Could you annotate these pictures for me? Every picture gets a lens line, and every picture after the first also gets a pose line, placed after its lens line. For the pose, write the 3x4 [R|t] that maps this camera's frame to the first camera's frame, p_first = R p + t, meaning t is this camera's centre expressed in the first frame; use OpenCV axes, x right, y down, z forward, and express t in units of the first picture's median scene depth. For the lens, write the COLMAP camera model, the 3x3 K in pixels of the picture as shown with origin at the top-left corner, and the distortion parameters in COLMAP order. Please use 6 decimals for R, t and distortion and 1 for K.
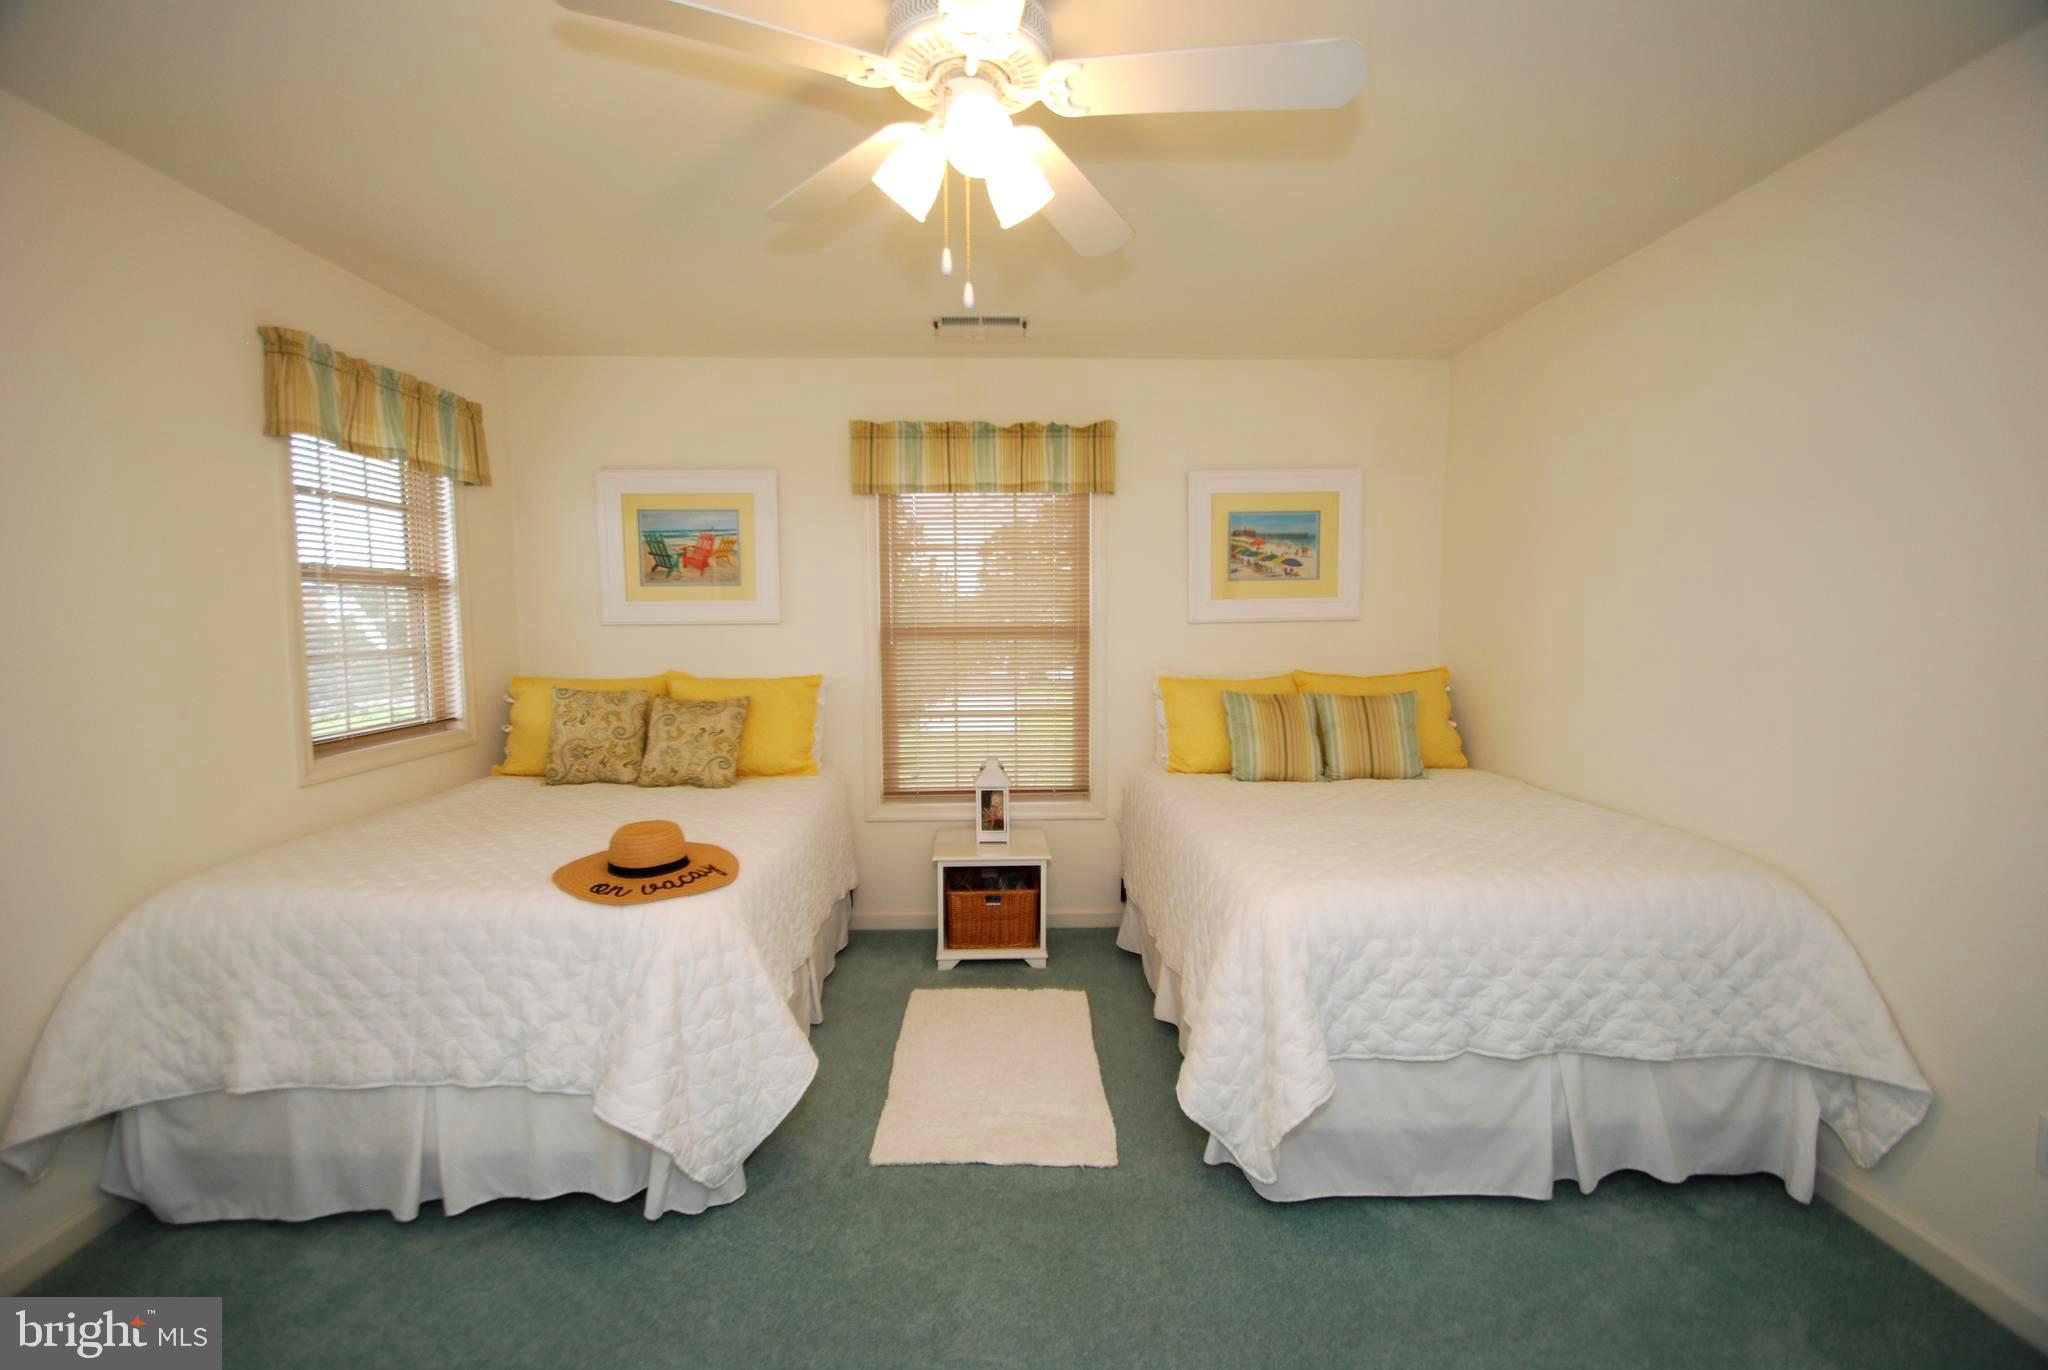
lens RADIAL K [[930.0, 0, 985.4], [0, 930.0, 689.7], [0, 0, 1]] dist [0.012147, -0.017188]
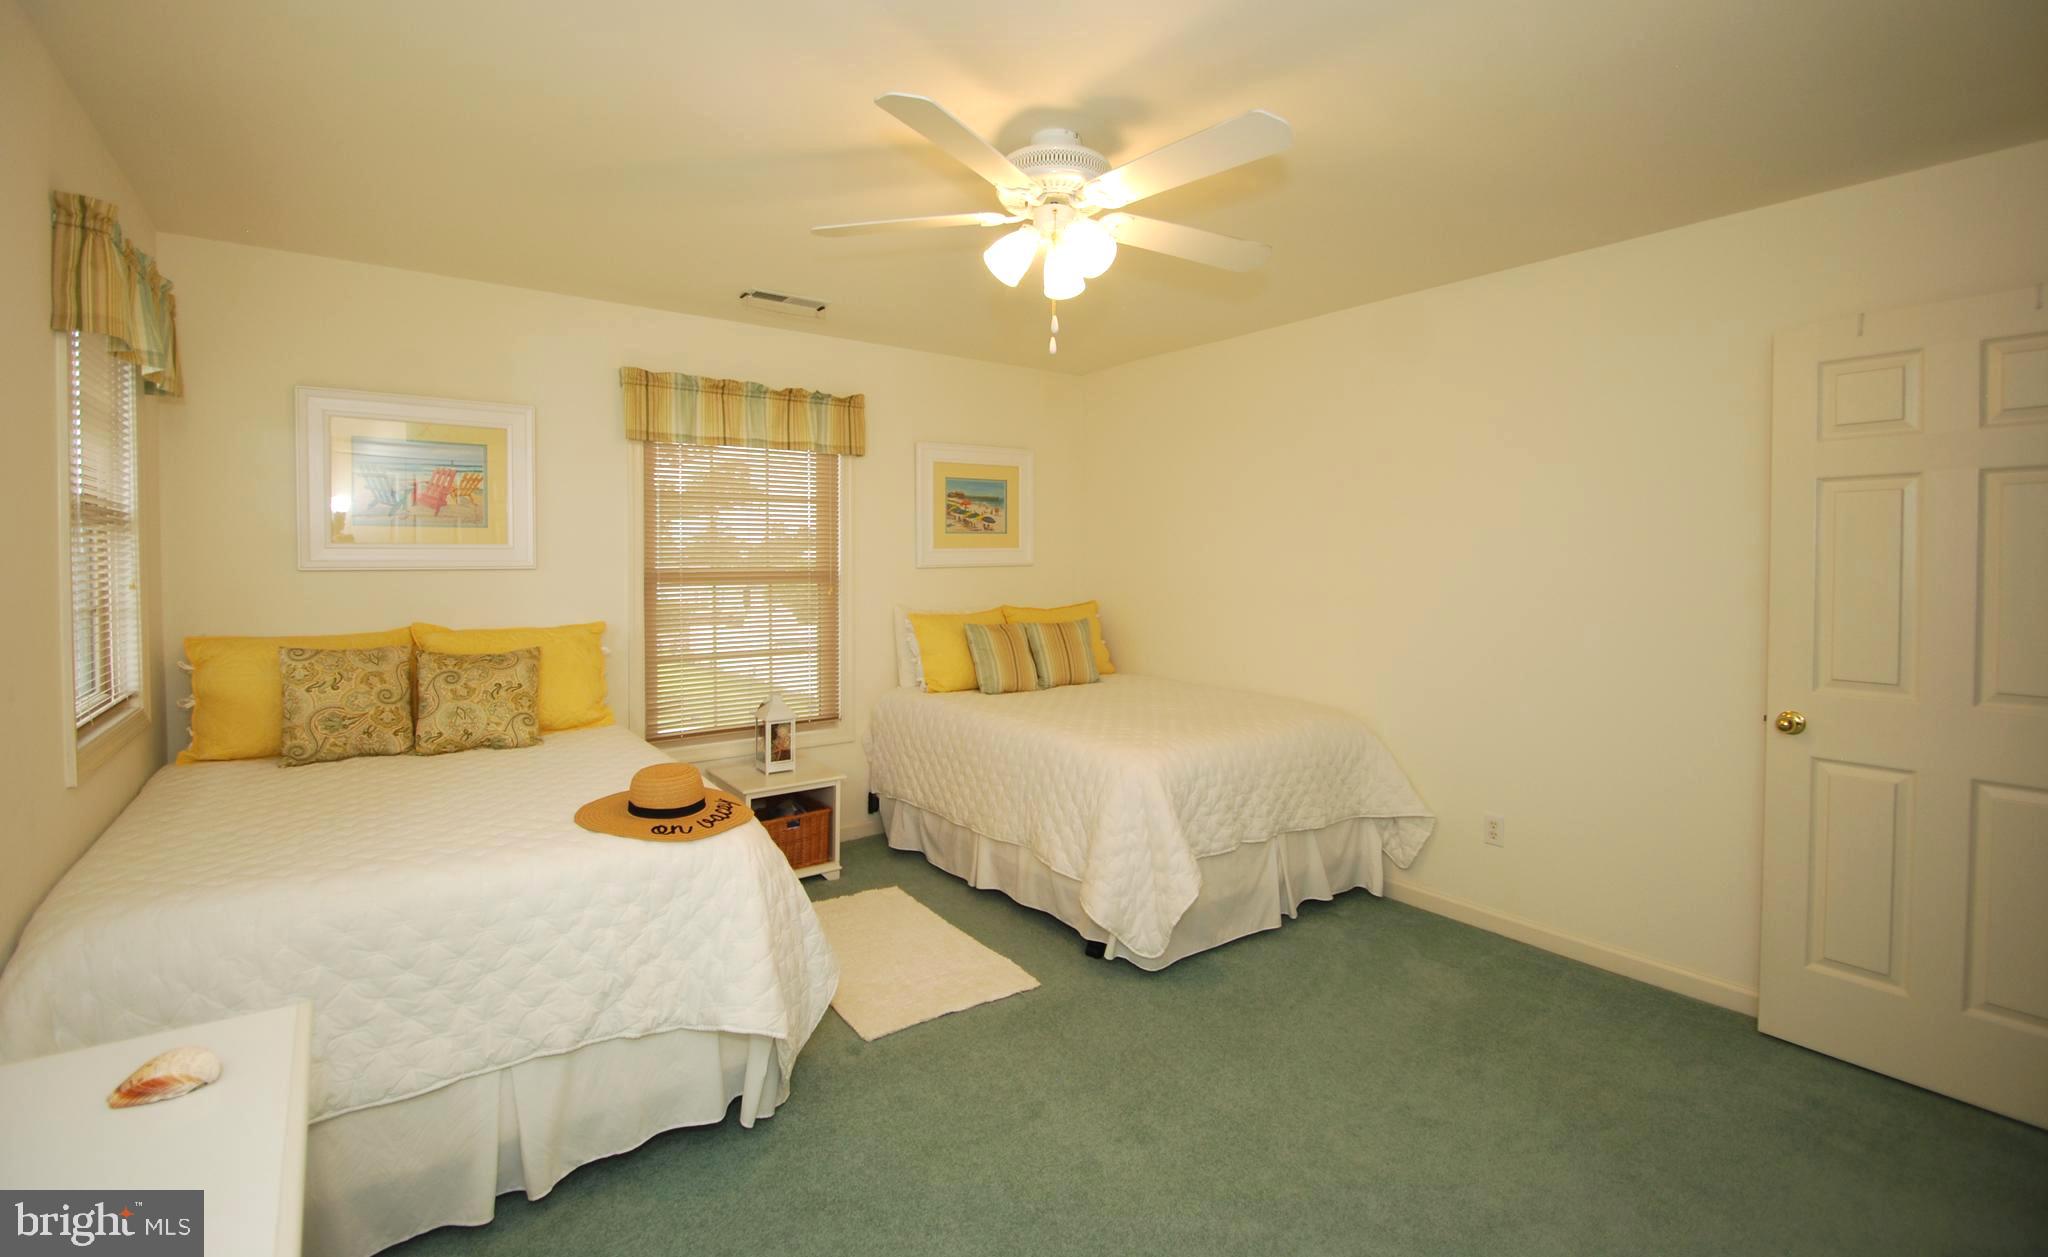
lens RADIAL K [[940.2, 0, 1022.6], [0, 940.2, 575.9], [0, 0, 1]] dist [-0.000403, -0.000252]
pose [[0.811502, -0.006104, 0.584318, -0.418577], [0.039092, 0.998272, -0.043863, -0.003845], [-0.583040, 0.058437, 0.810339, -0.057625]]
